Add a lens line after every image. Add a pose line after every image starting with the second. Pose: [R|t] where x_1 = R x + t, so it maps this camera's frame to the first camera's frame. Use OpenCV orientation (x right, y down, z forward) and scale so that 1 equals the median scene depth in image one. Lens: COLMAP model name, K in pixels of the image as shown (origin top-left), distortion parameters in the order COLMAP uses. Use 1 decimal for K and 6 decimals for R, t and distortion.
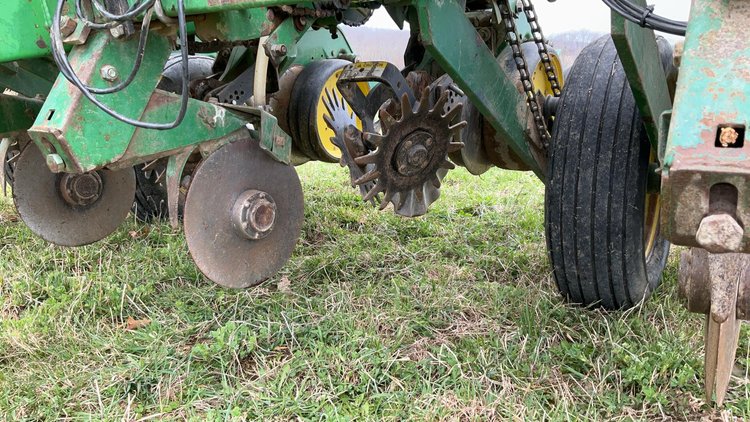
lens RADIAL K [[588.1, 0, 375.0], [0, 588.1, 211.0], [0, 0, 1]] dist [0.069555, -0.125486]
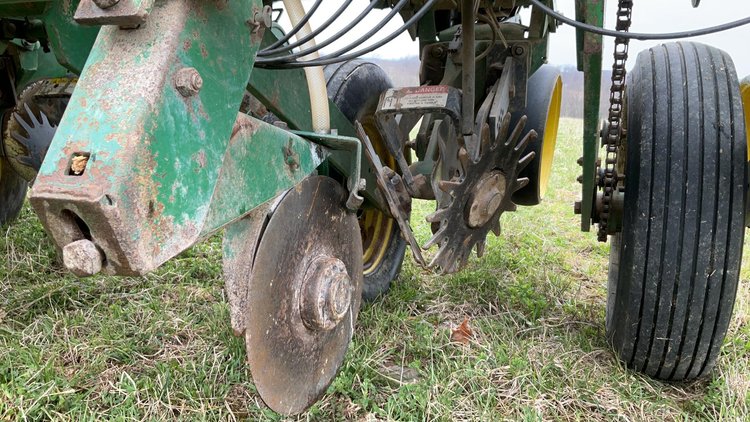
lens RADIAL K [[588.1, 0, 375.0], [0, 588.1, 211.0], [0, 0, 1]] dist [0.069555, -0.125486]
pose [[0.973033, -0.021410, 0.229669, 0.302745], [0.027763, 0.999315, -0.024462, -0.001616], [-0.228988, 0.030179, 0.972961, -0.044090]]
